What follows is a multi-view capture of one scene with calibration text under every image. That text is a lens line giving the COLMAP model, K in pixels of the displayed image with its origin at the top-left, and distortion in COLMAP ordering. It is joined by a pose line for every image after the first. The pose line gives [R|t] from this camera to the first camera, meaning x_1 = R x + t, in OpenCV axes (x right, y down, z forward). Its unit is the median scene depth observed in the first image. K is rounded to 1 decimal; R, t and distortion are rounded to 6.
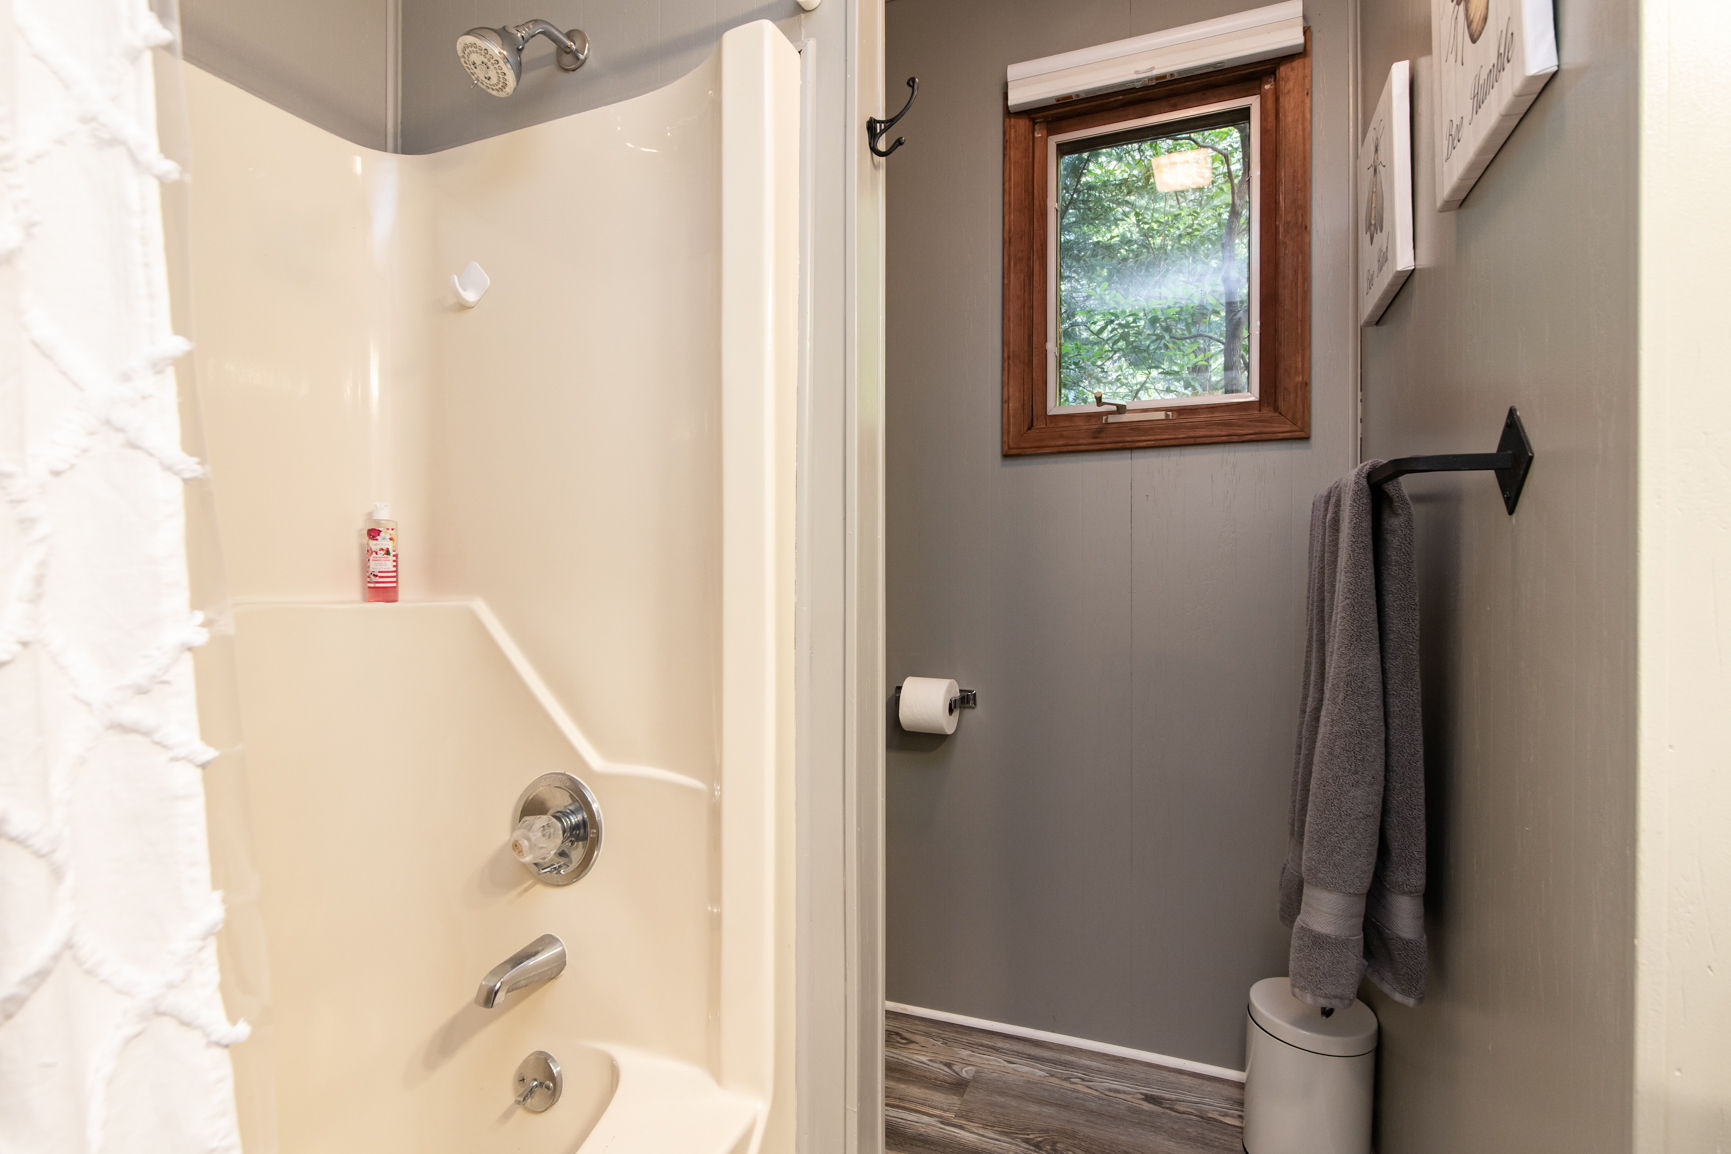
lens RADIAL K [[831.6, 0, 868.4], [0, 831.6, 577.7], [0, 0, 1]] dist [-0.001849, -0.001449]
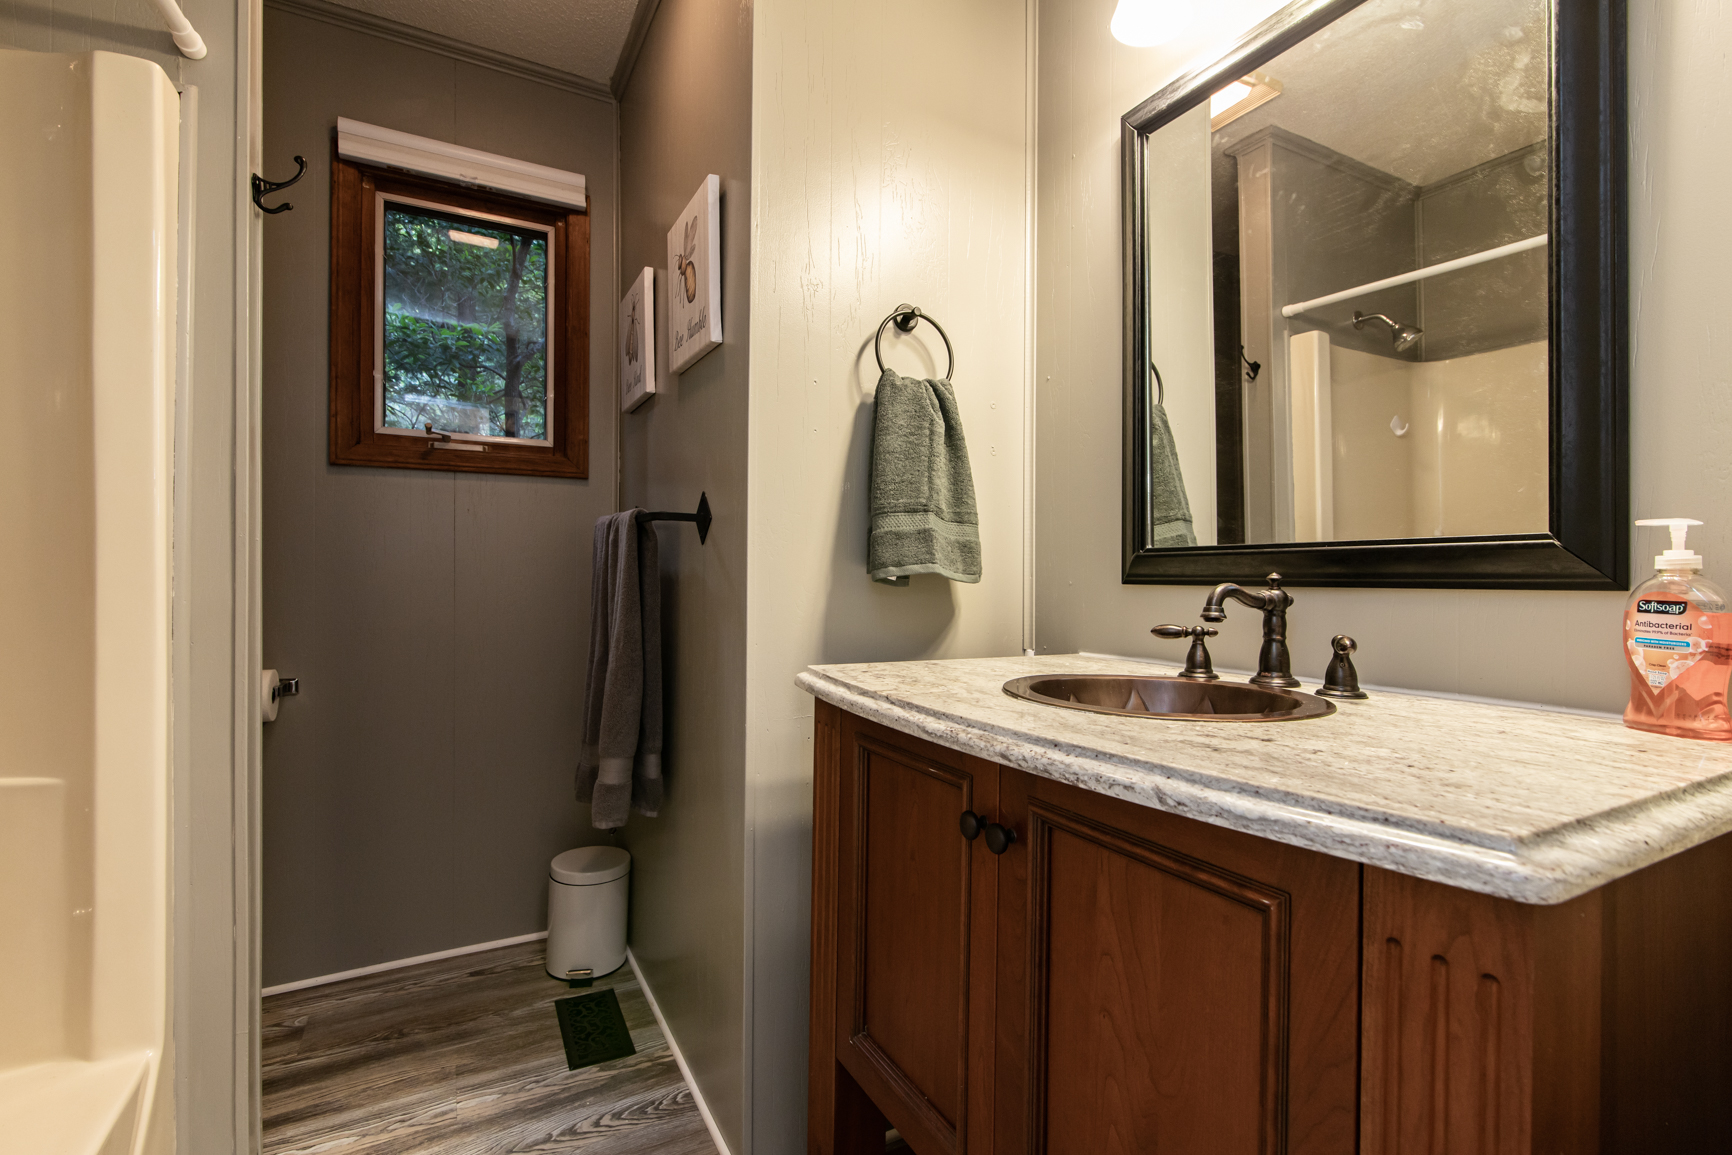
lens RADIAL K [[780.3, 0, 867.3], [0, 780.3, 573.3], [0, 0, 1]] dist [0.000012, -0.000461]
pose [[0.638545, 0.003248, 0.769578, -0.218620], [-0.004251, 0.999991, -0.000693, -0.003321], [-0.769573, -0.002829, 0.638553, -0.264114]]
